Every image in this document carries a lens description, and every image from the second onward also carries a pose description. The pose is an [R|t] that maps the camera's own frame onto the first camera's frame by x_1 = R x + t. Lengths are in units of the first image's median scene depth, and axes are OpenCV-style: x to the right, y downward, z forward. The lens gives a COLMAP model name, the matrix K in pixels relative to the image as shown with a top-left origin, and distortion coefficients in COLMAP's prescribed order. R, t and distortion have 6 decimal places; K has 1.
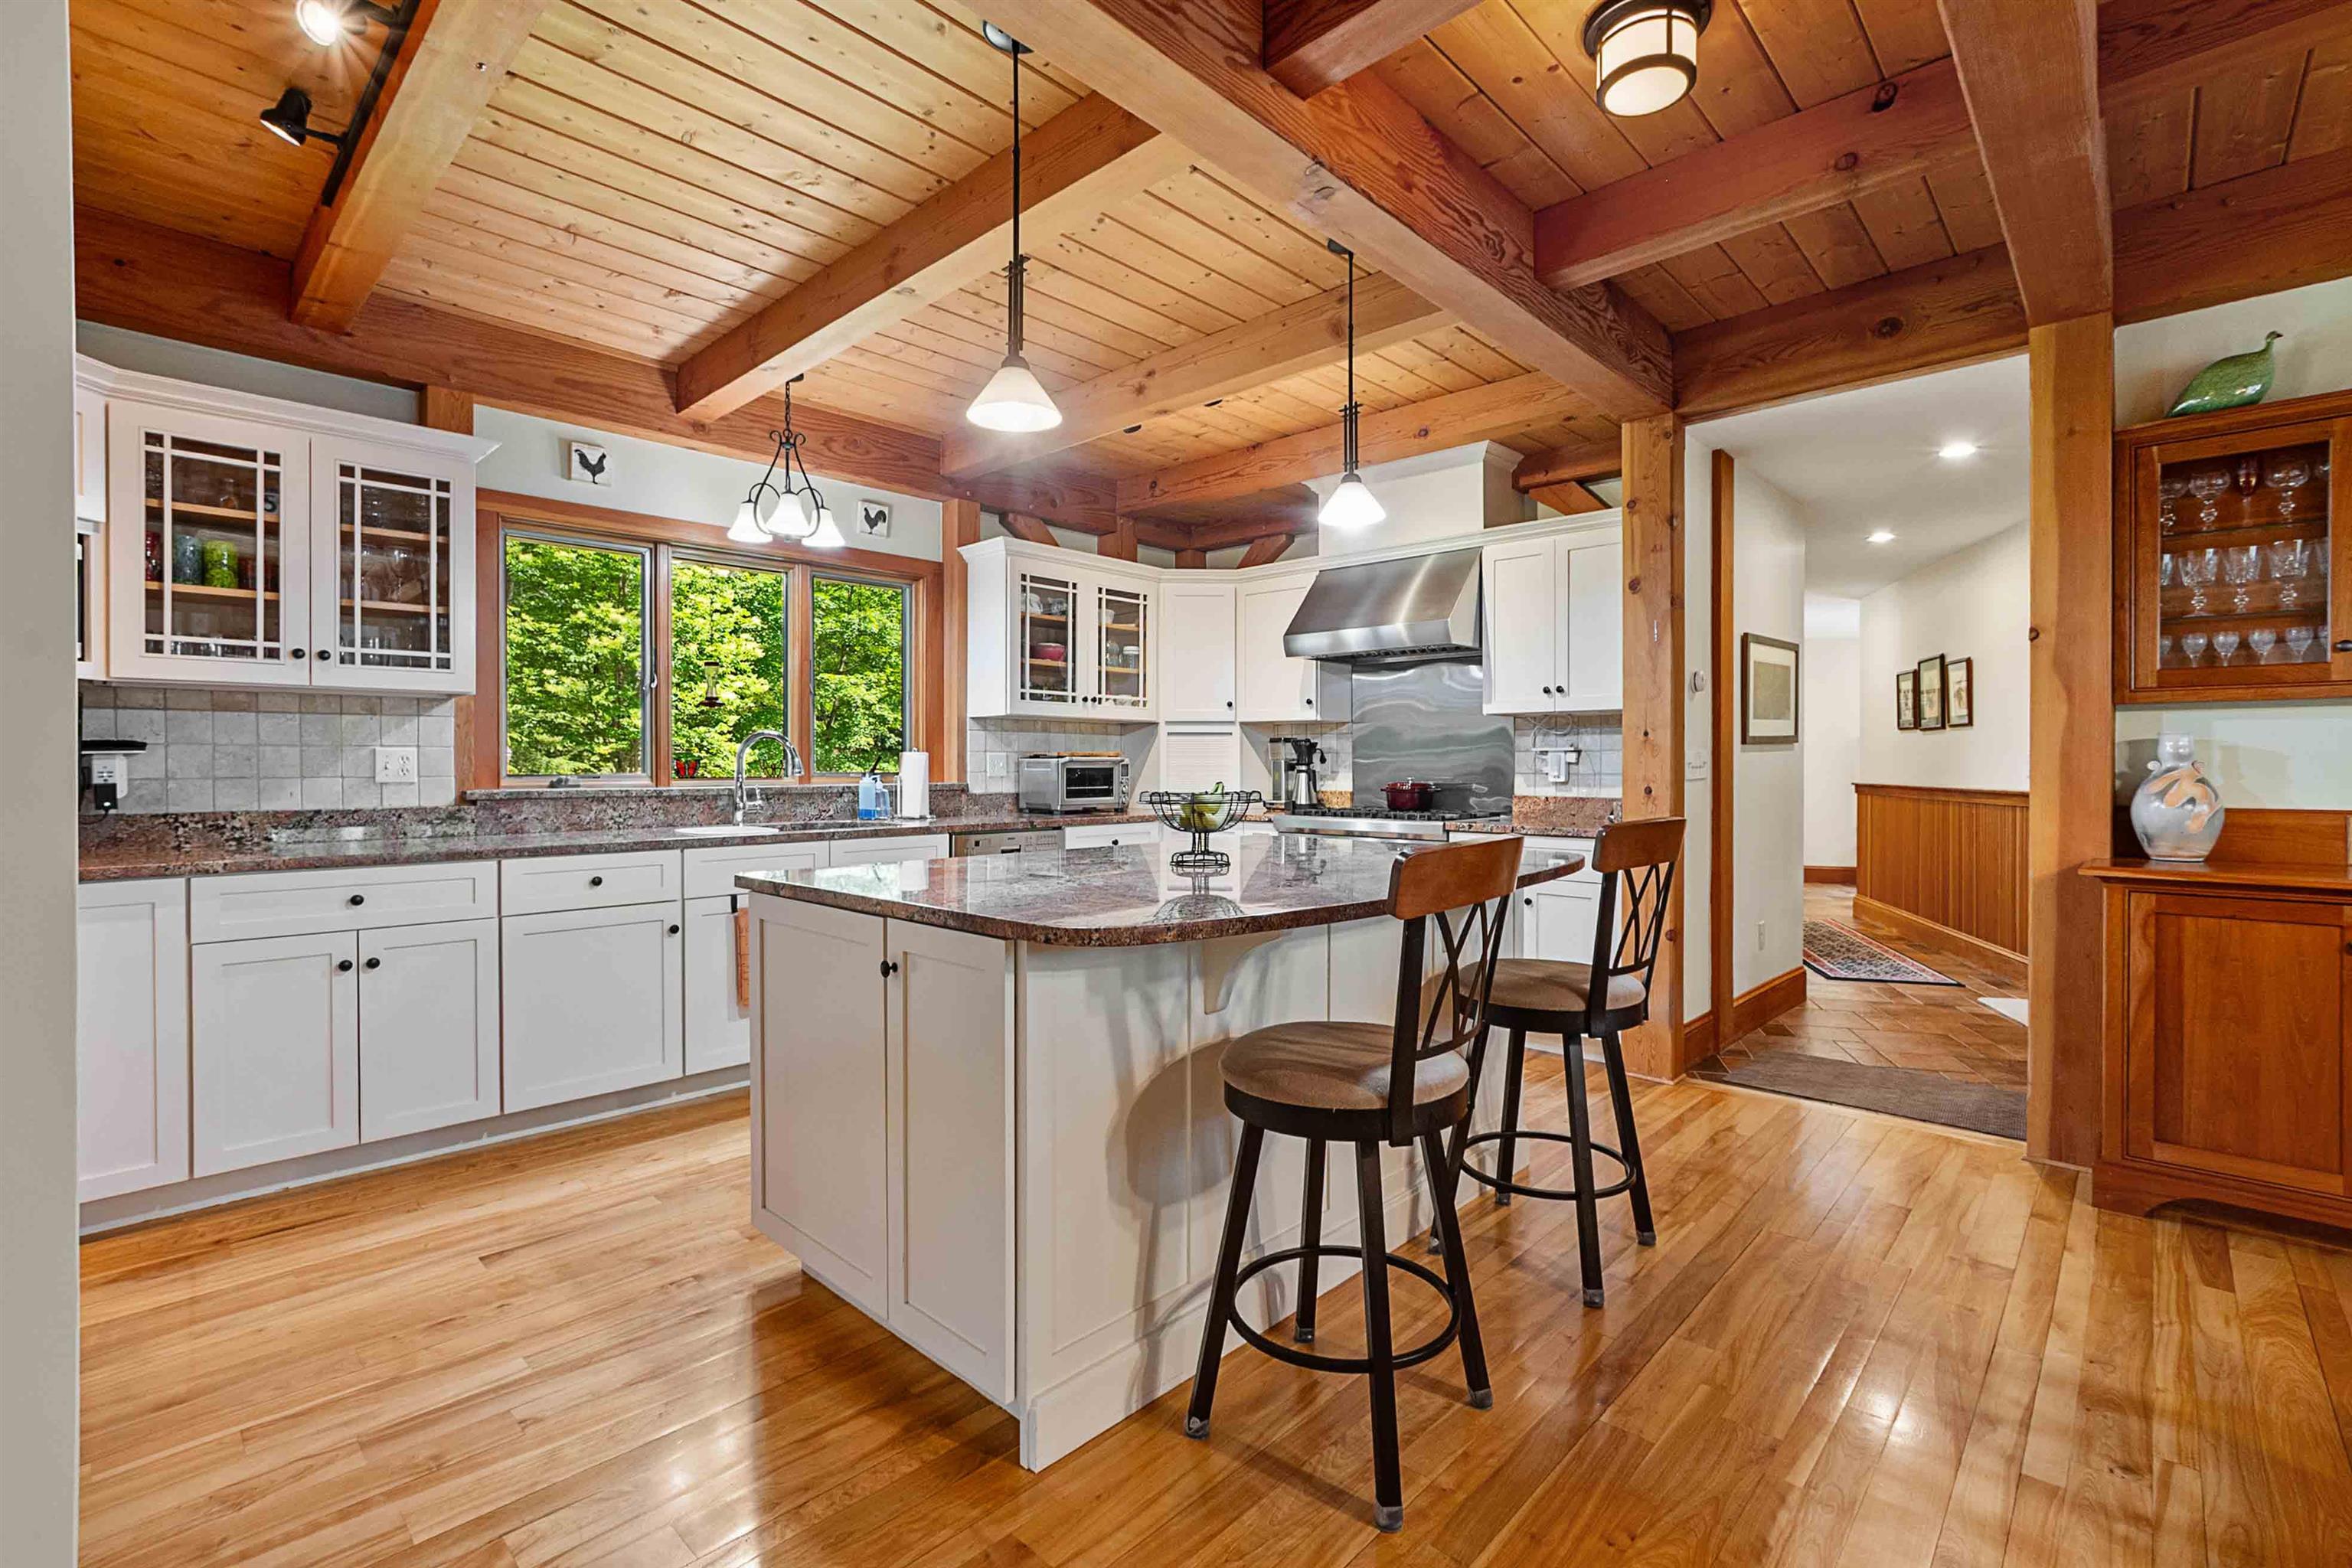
lens RADIAL K [[1049.4, 0, 1194.4], [0, 1049.4, 764.8], [0, 0, 1]] dist [-0.002154, -0.000013]
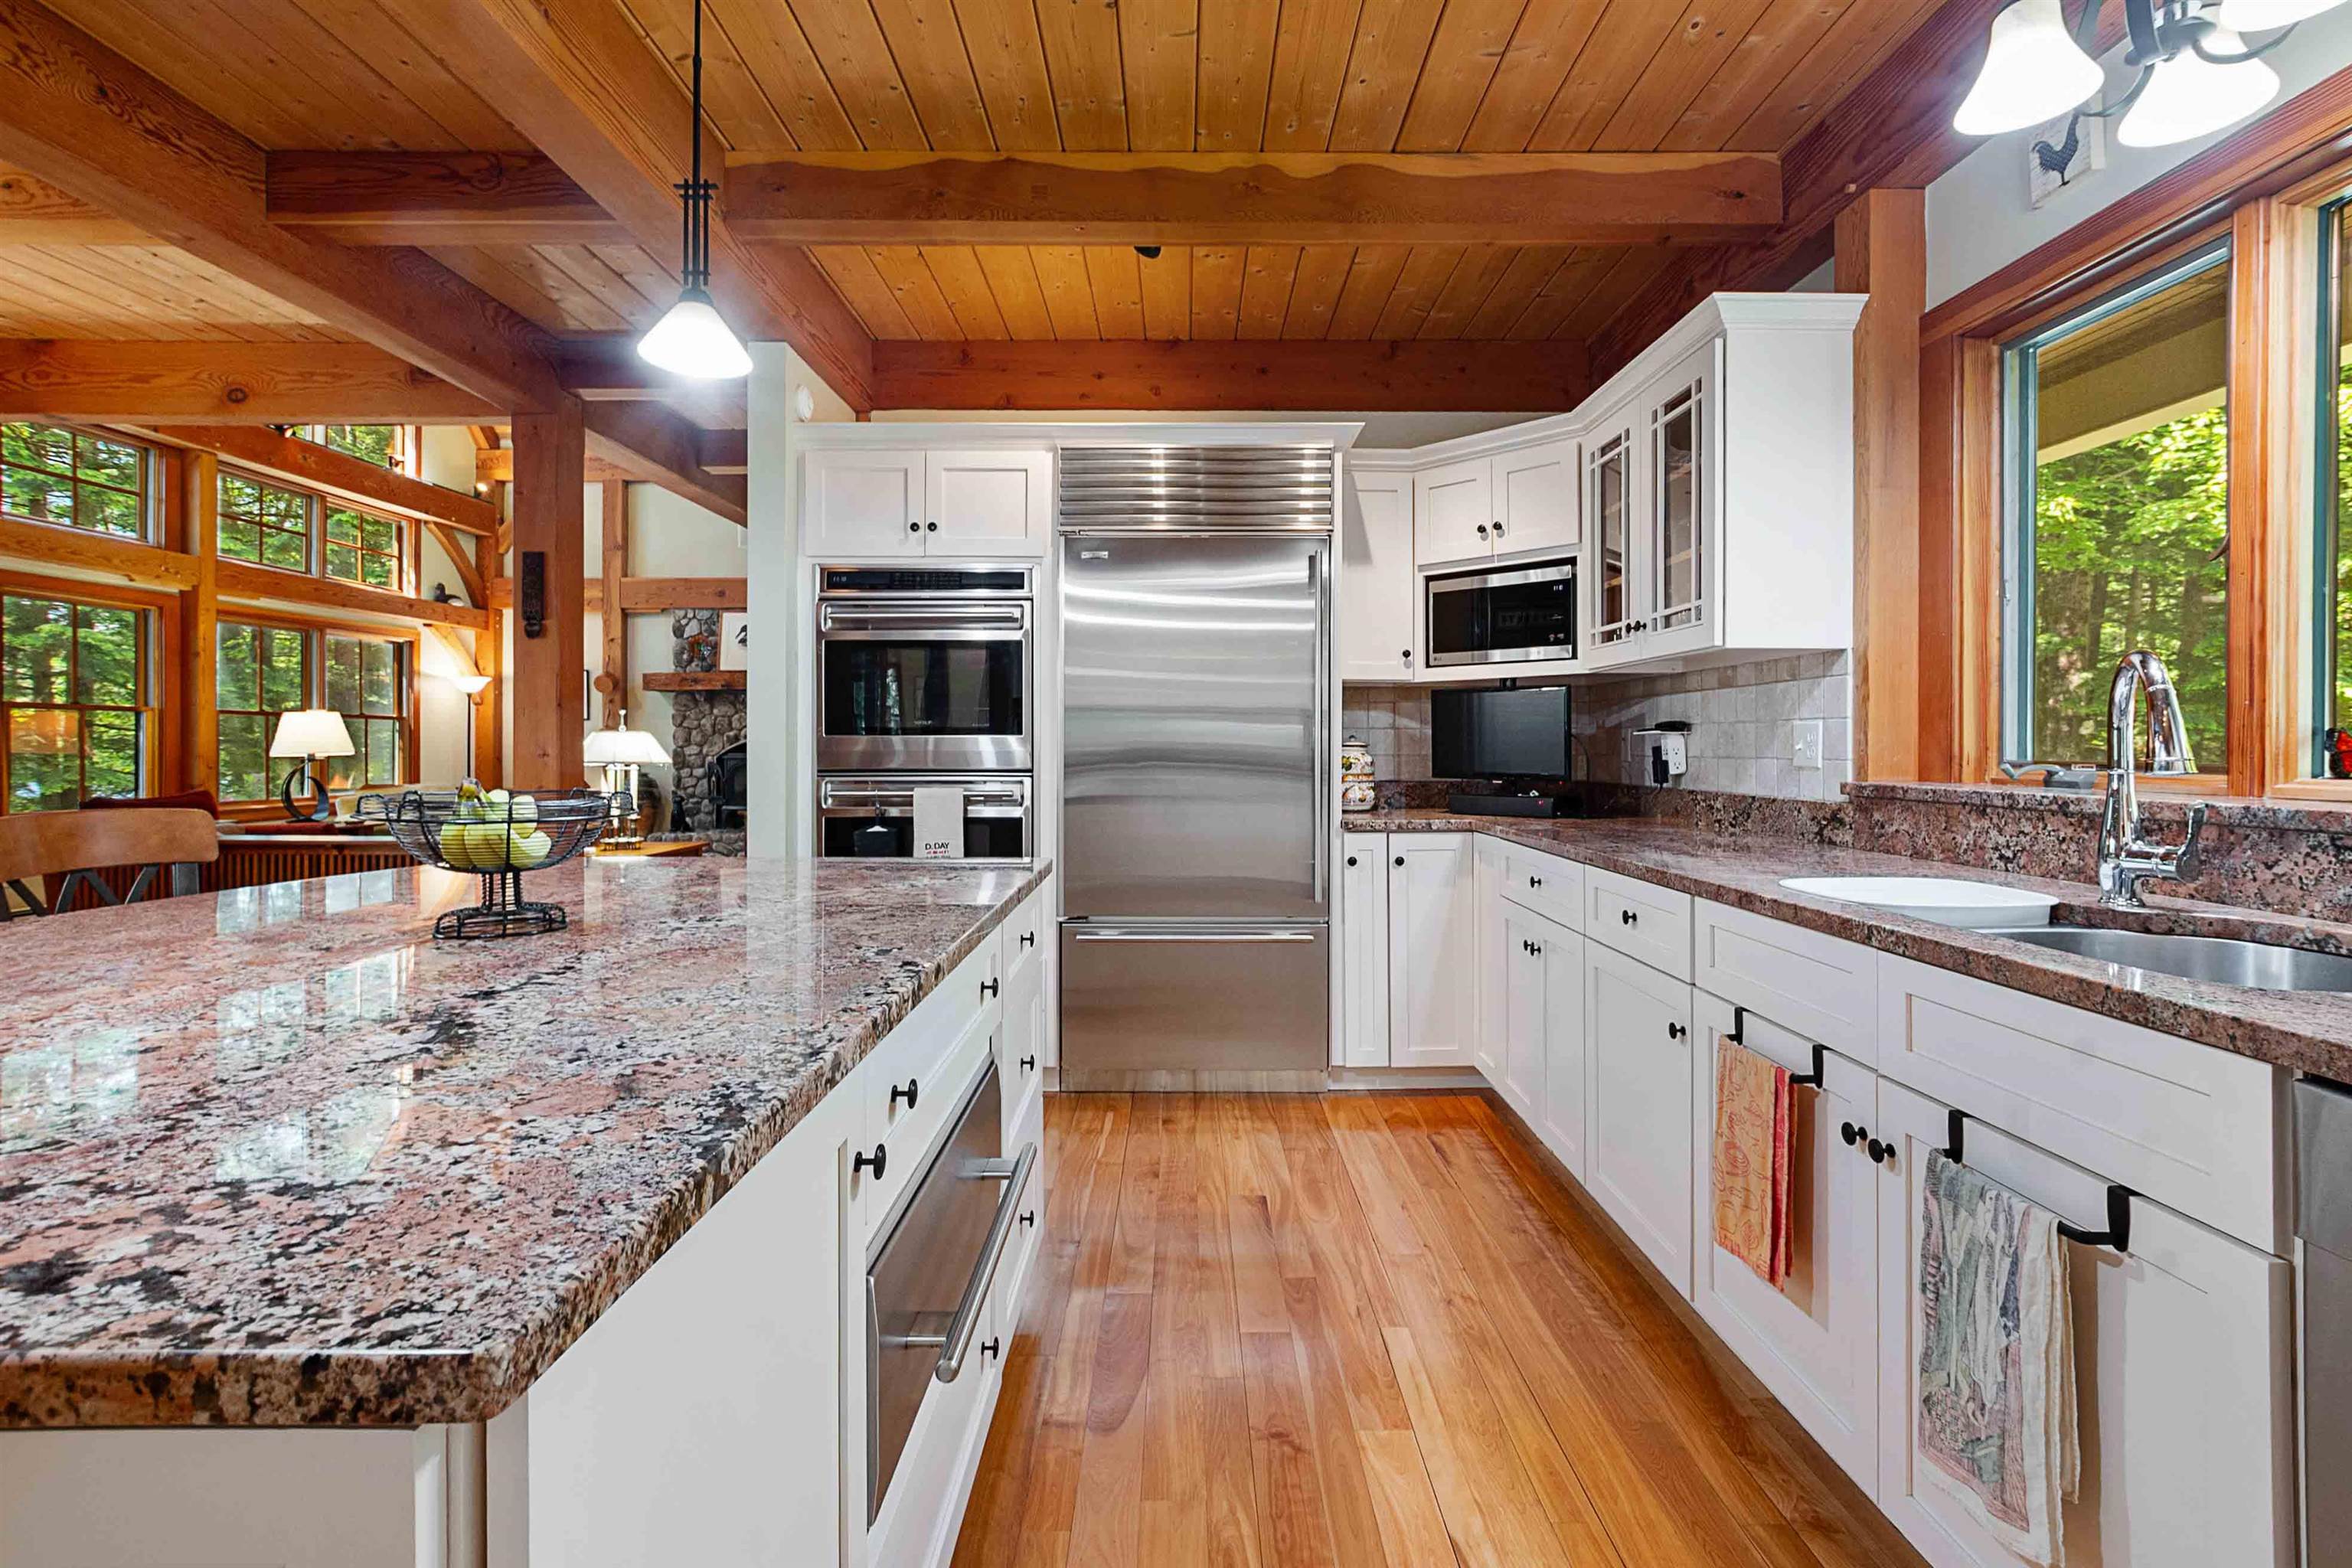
lens RADIAL K [[1054.7, 0, 1184.1], [0, 1054.7, 743.4], [0, 0, 1]] dist [-0.002092, -0.000106]
pose [[-0.724897, -0.001938, -0.688855, 0.090708], [-0.002429, 0.999997, -0.000257, 0.001055], [0.688853, 0.001487, -0.724899, 1.175126]]
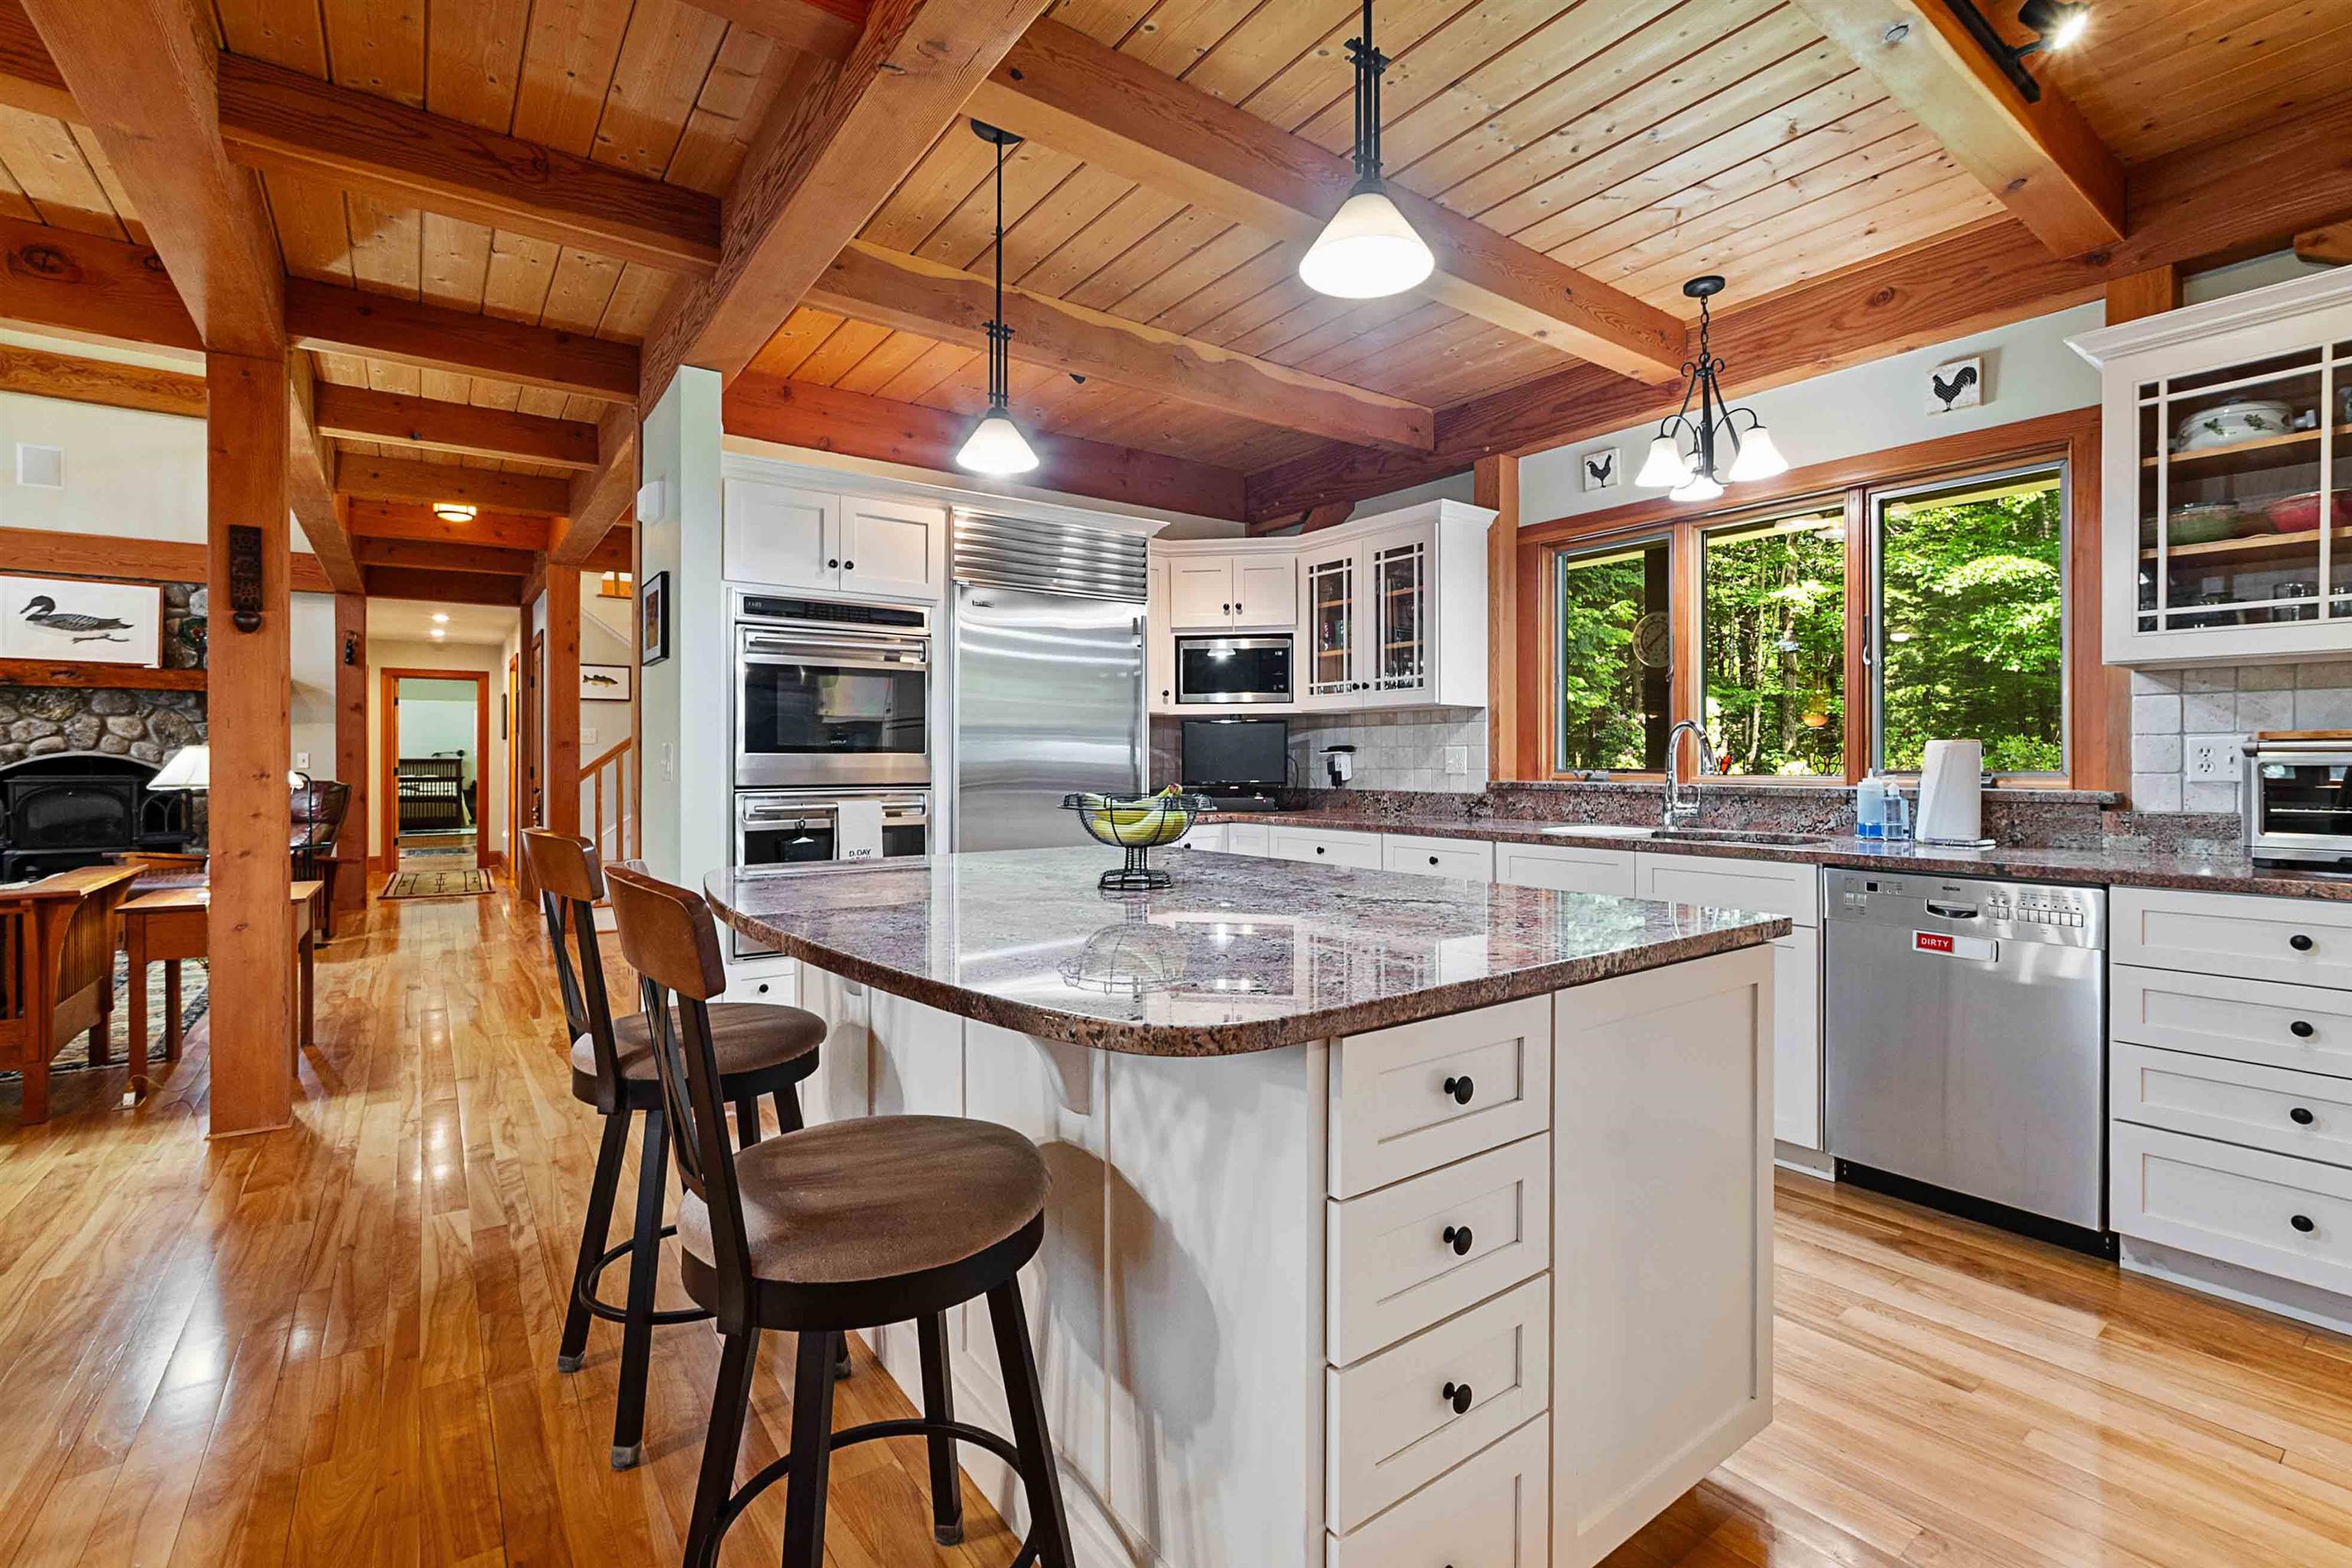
lens RADIAL K [[1049.4, 0, 1194.4], [0, 1049.4, 764.8], [0, 0, 1]] dist [-0.002154, -0.000013]
pose [[-0.173505, 0.003374, -0.984827, 0.563711], [-0.000330, 0.999994, 0.003484, 0.001525], [0.984833, 0.000929, -0.173503, 0.855363]]
